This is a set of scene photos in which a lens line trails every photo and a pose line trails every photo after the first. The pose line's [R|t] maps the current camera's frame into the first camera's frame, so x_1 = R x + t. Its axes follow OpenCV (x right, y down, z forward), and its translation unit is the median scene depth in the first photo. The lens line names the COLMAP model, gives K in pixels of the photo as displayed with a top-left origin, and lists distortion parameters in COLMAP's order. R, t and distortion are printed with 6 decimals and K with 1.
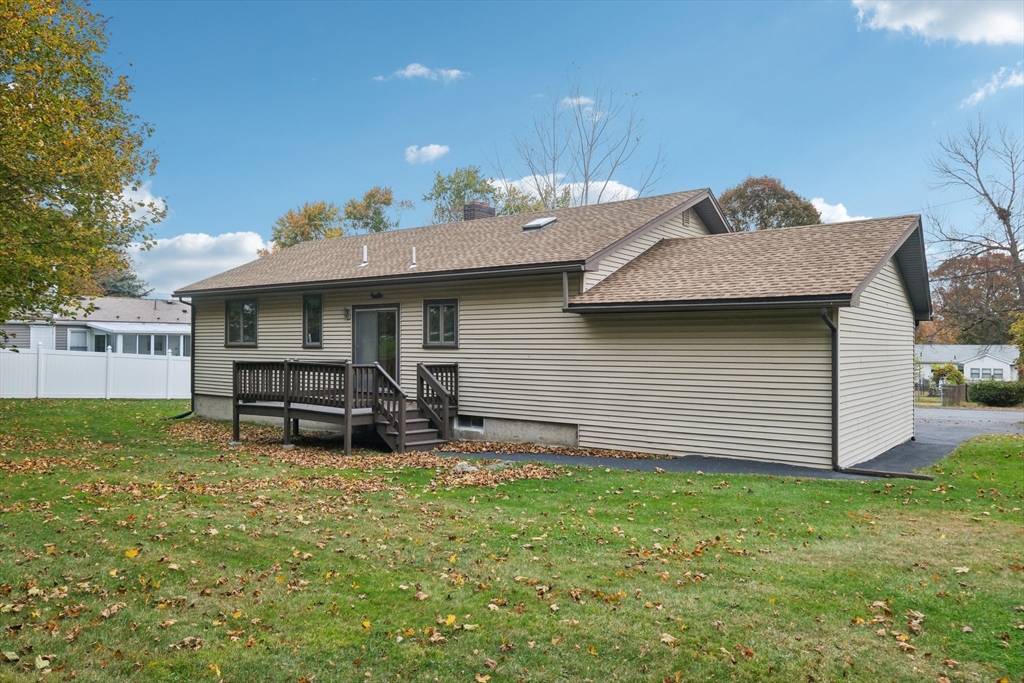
lens RADIAL K [[732.2, 0, 512.0], [0, 732.2, 341.5], [0, 0, 1]] dist [0.004406, 0.001369]
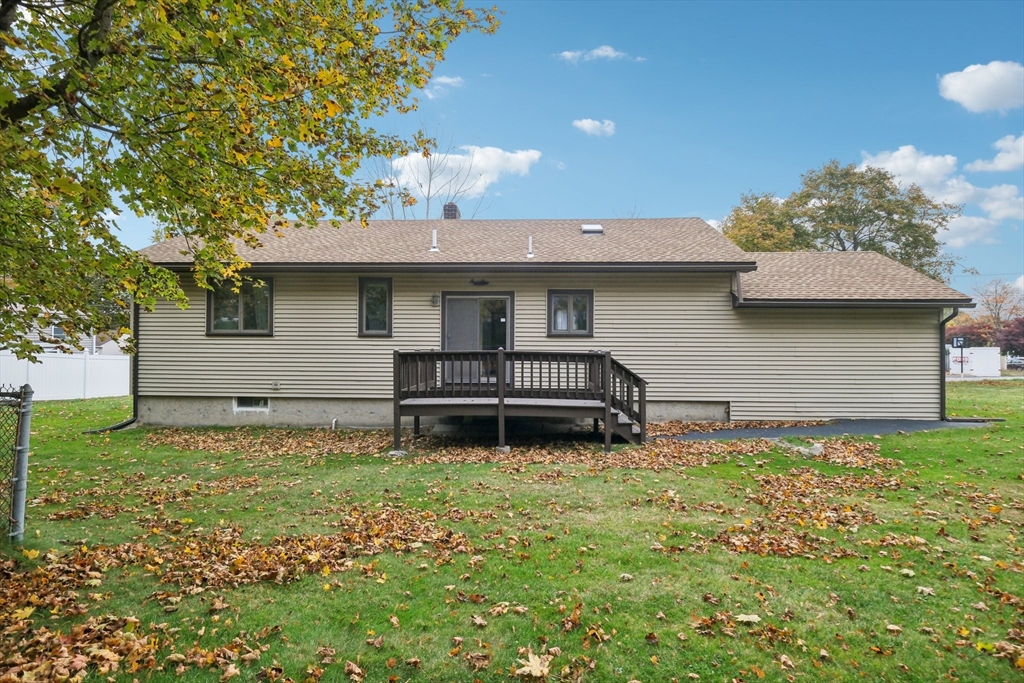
lens RADIAL K [[554.8, 0, 512.0], [0, 554.8, 341.5], [0, 0, 1]] dist [0.030232, 0.000114]
pose [[0.824776, -0.006164, 0.565426, -0.619330], [-0.004452, 0.999839, 0.017395, 0.002382], [-0.565442, -0.016865, 0.824615, 0.403822]]
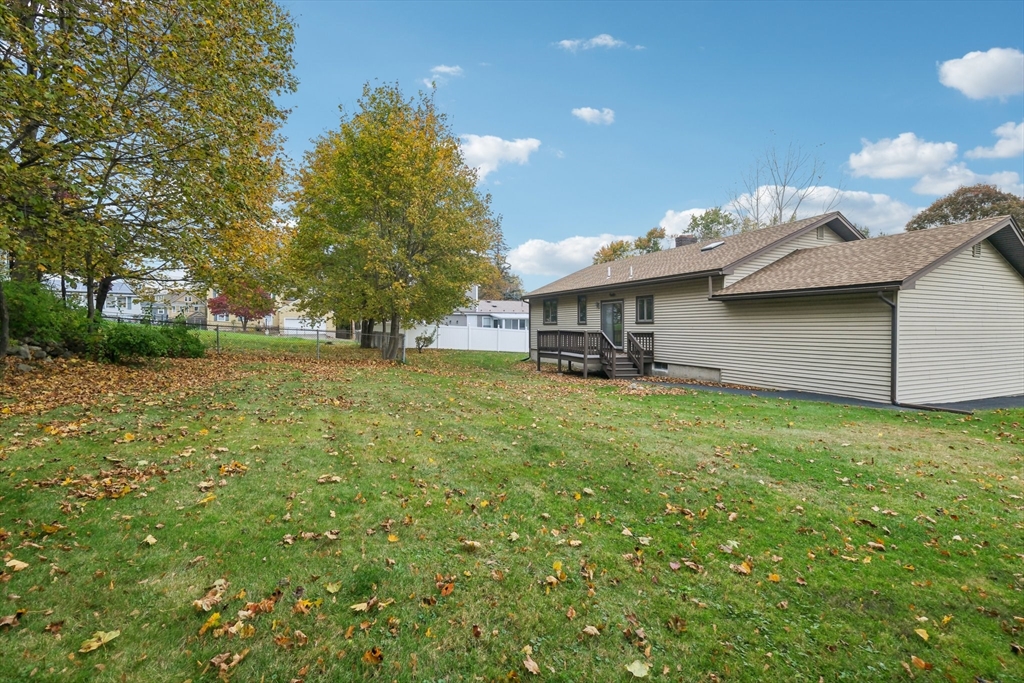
lens RADIAL K [[446.9, 0, 514.0], [0, 446.9, 330.7], [0, 0, 1]] dist [0.001605, 0.000275]
pose [[0.874324, 0.001758, -0.485340, 0.150228], [0.005068, 0.999906, 0.012750, 0.011308], [0.485316, -0.013607, 0.874233, -0.086918]]
